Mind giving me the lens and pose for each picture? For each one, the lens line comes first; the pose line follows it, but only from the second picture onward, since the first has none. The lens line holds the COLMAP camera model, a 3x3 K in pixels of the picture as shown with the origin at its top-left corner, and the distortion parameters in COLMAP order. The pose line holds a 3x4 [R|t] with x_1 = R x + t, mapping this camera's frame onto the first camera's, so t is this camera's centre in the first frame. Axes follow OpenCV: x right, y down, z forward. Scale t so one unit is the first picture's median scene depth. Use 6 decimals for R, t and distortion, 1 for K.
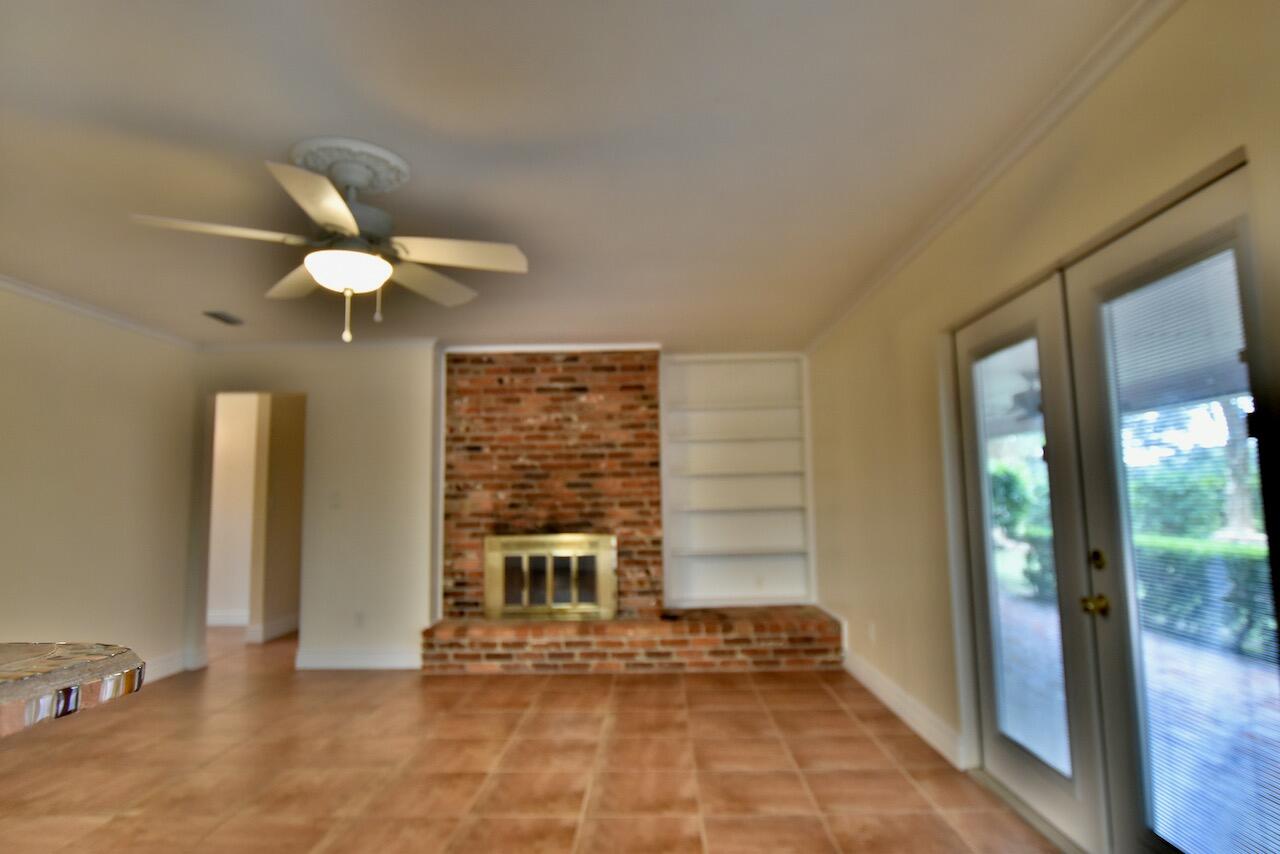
lens RADIAL K [[705.2, 0, 640.0], [0, 705.2, 427.0], [0, 0, 1]] dist [-0.018601, 0.001208]
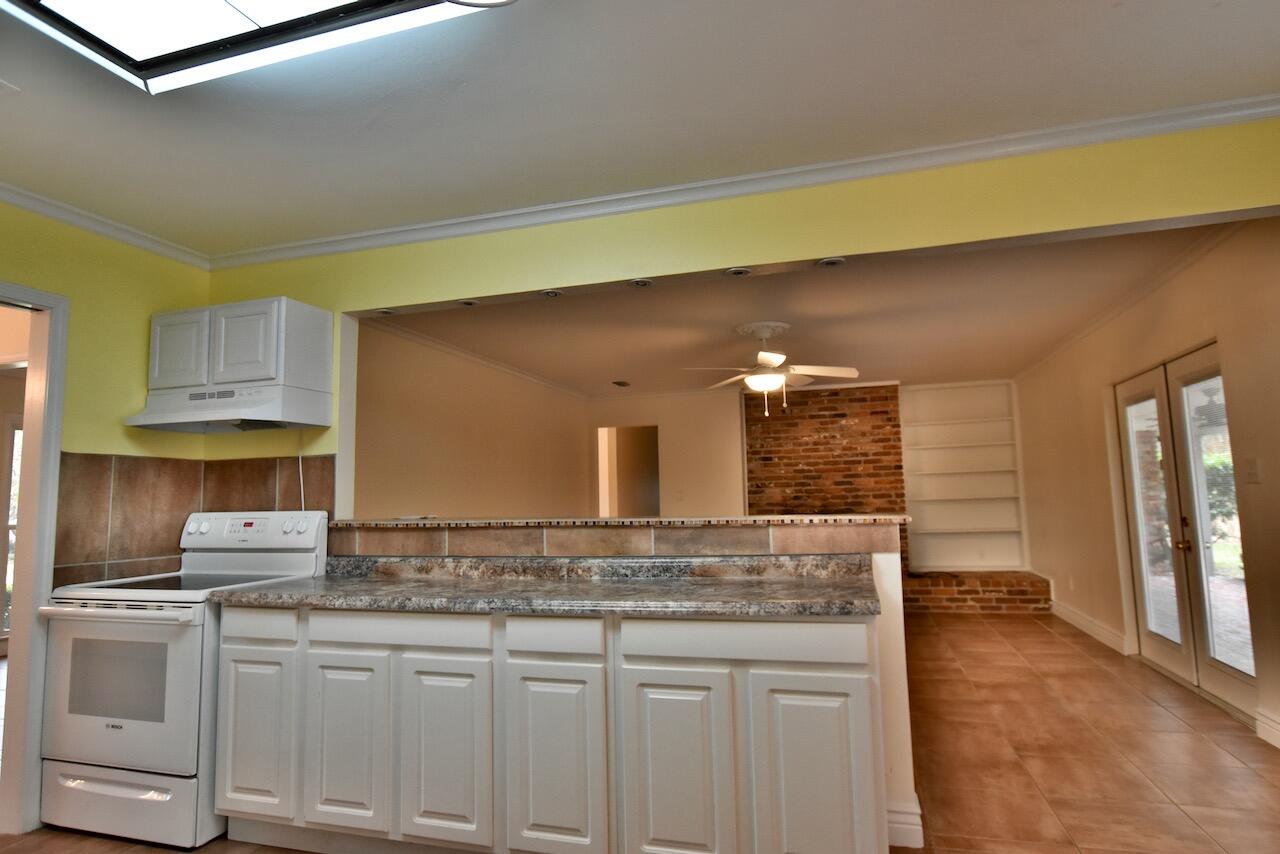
lens RADIAL K [[705.2, 0, 640.0], [0, 705.2, 427.0], [0, 0, 1]] dist [-0.018601, 0.001208]
pose [[0.964511, -0.033507, -0.261908, -0.105439], [0.035484, 0.999366, 0.002821, -0.049032], [0.261647, -0.012015, 0.965089, -0.476065]]
